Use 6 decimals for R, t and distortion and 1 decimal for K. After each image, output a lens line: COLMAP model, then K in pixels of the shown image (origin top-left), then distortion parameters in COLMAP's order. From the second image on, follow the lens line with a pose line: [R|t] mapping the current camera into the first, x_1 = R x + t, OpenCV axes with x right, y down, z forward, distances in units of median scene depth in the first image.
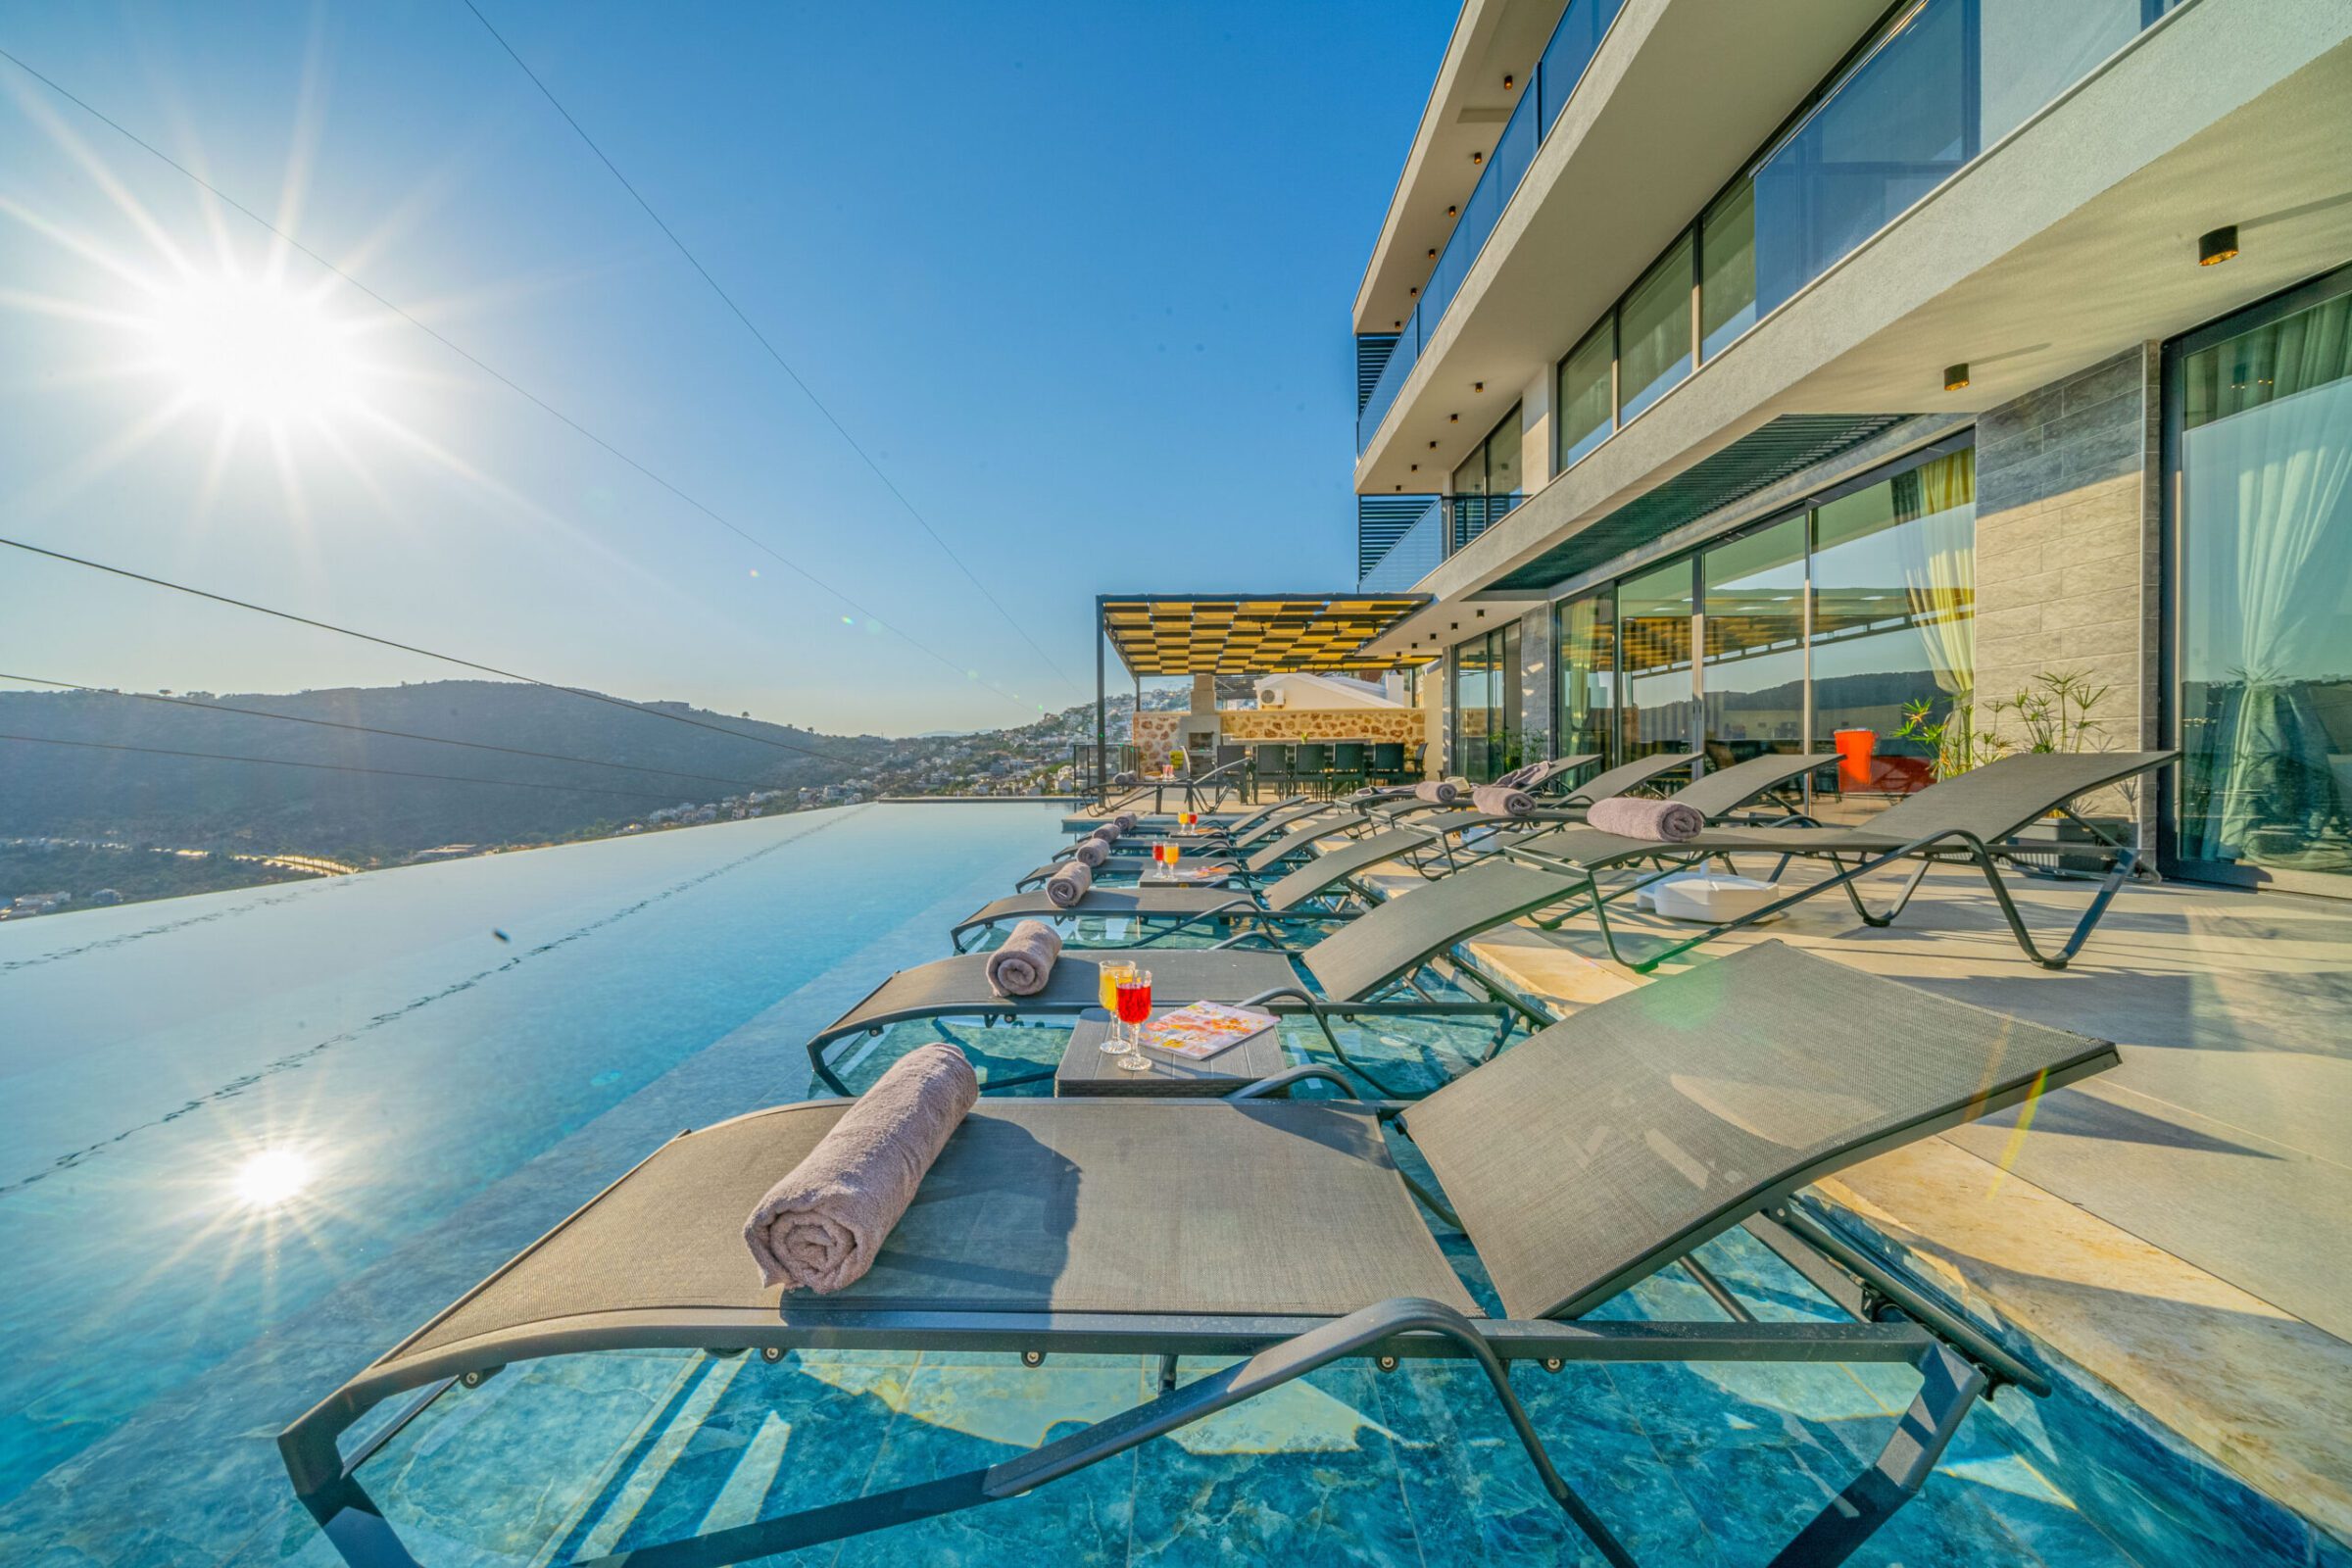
lens RADIAL K [[819.9, 0, 1197.3], [0, 819.9, 781.8], [0, 0, 1]] dist [-0.004902, 0.000931]
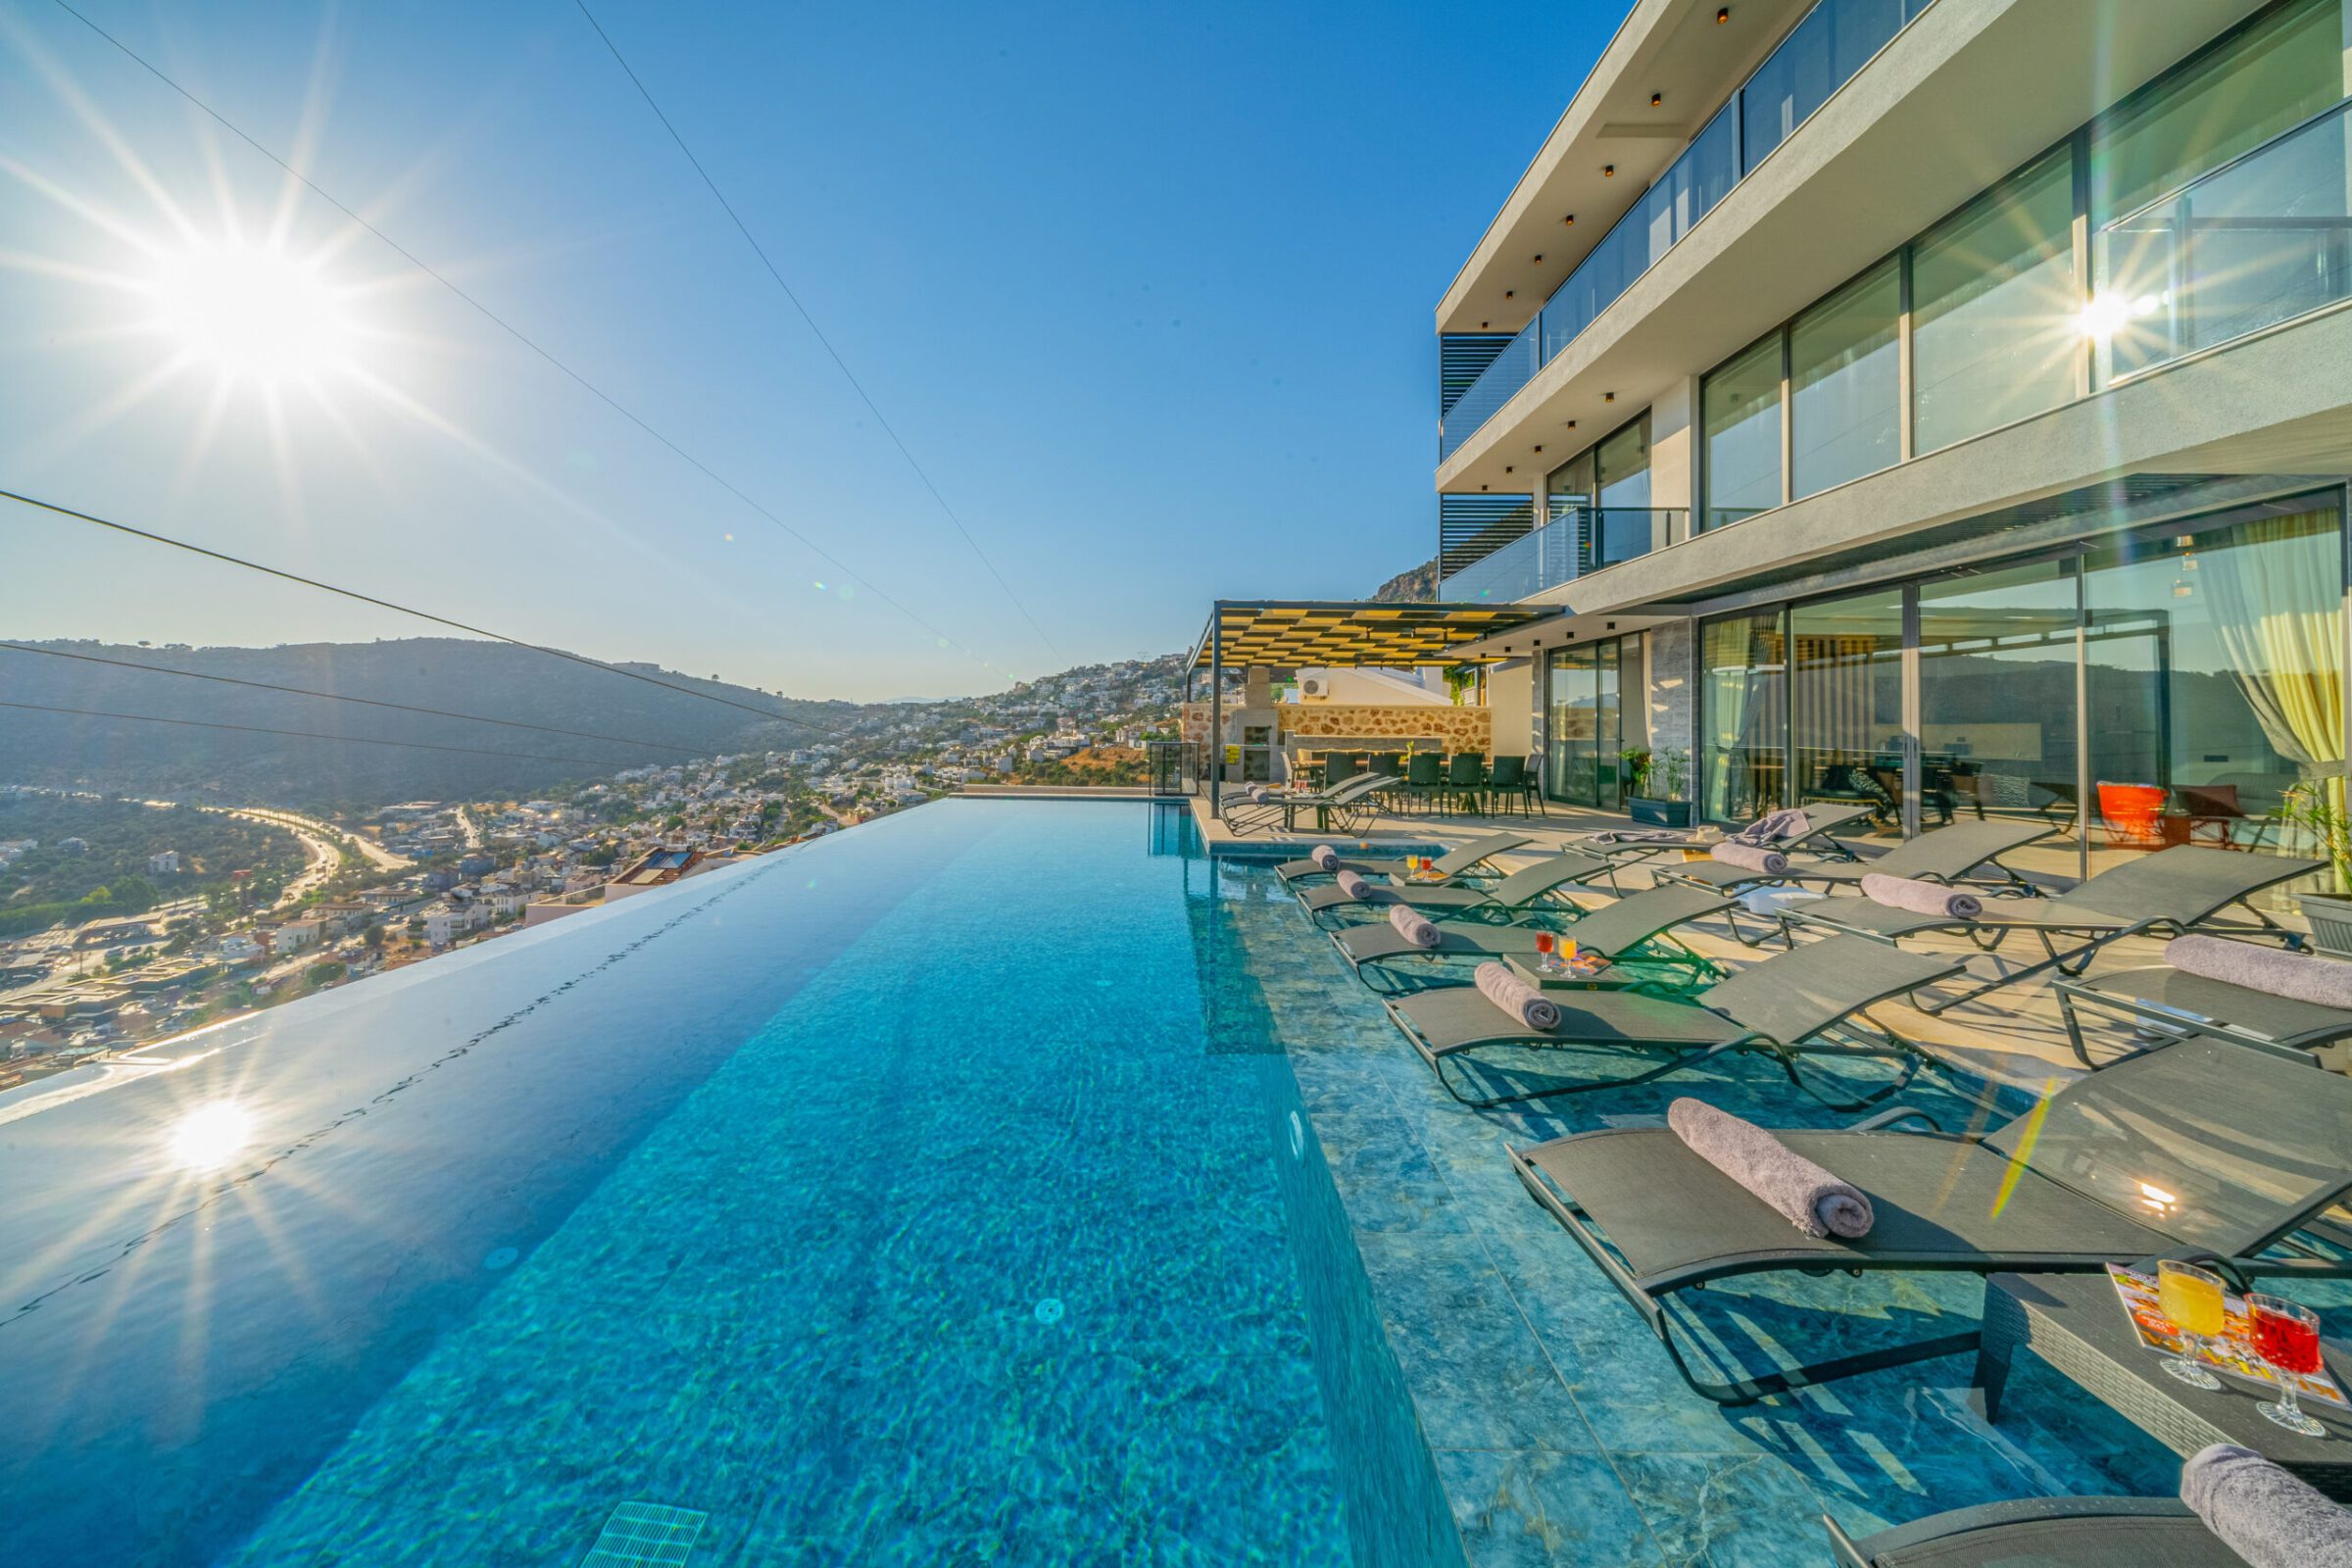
lens RADIAL K [[828.4, 0, 1152.0], [0, 828.4, 711.9], [0, 0, 1]] dist [-0.000524, -0.000642]
pose [[0.999680, 0.021263, -0.013716, -0.107565], [-0.021915, 0.998546, -0.049259, -0.026009], [0.012649, 0.049543, 0.998692, 0.012678]]
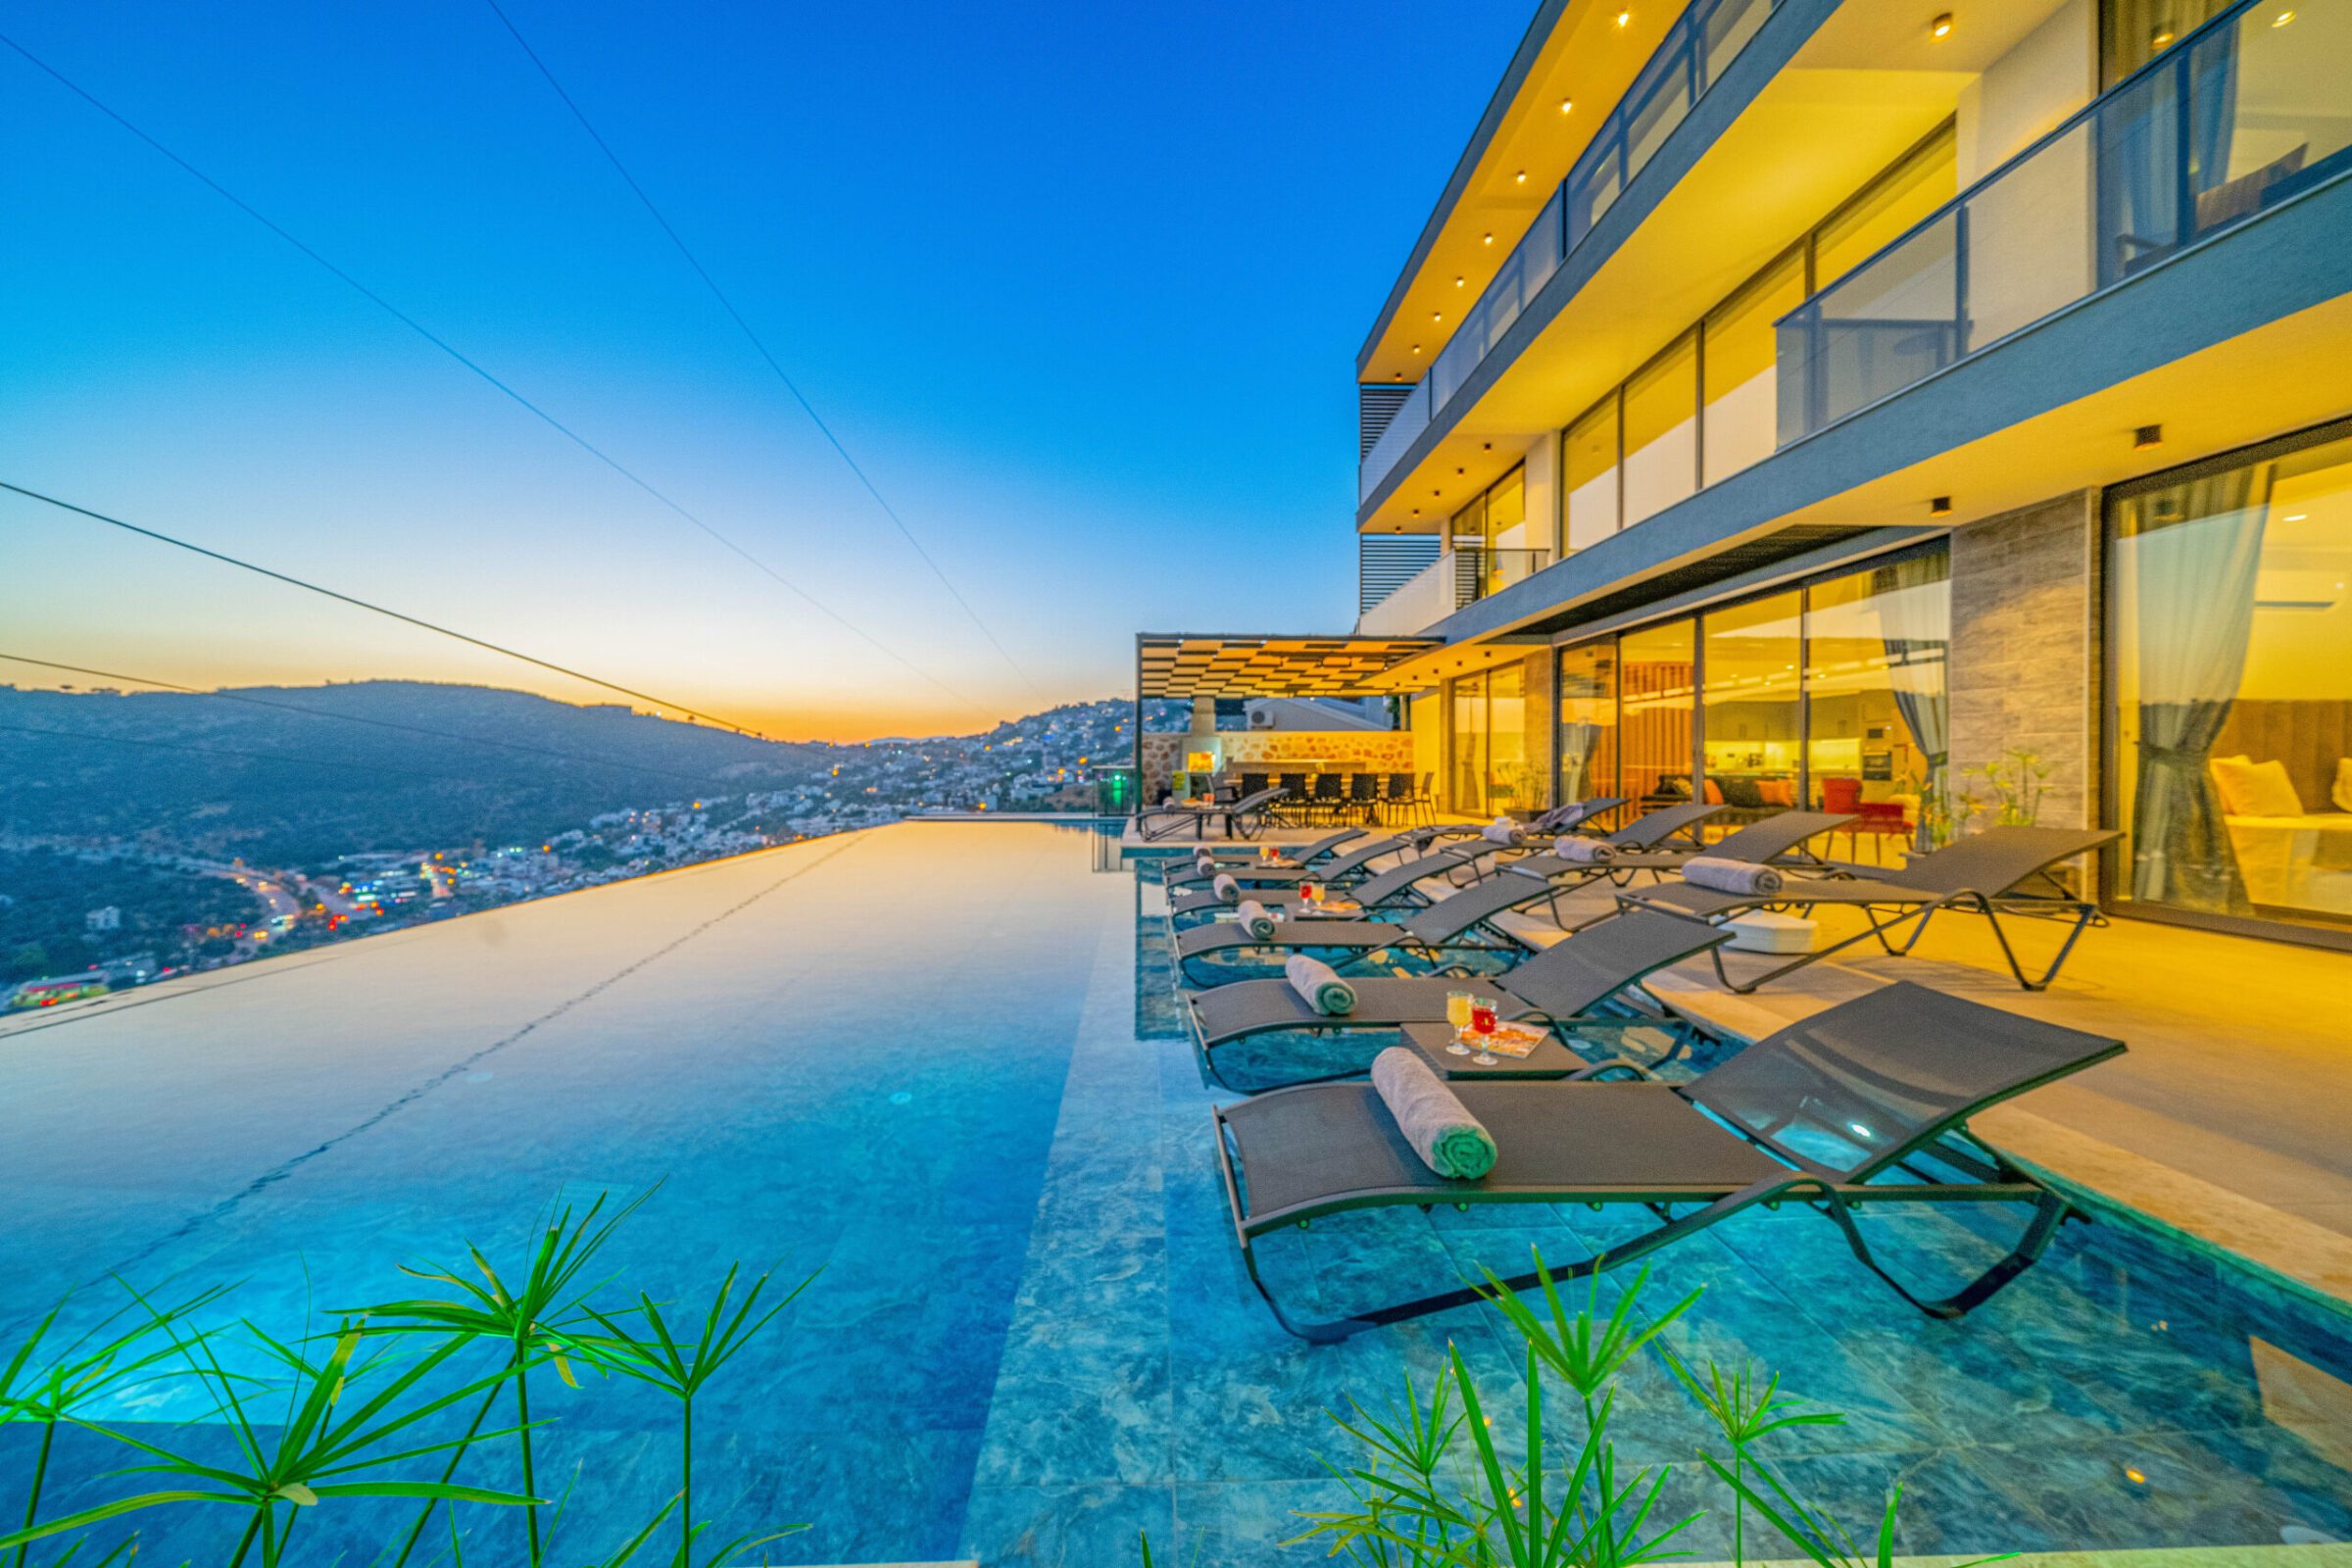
lens RADIAL K [[828.4, 0, 1178.7], [0, 828.4, 780.1], [0, 0, 1]] dist [-0.000524, -0.000642]
pose [[0.999453, 0.008986, 0.031822, -0.056549], [-0.008577, 0.999879, -0.012981, -0.012916], [-0.031935, 0.012701, 0.999409, -0.045834]]
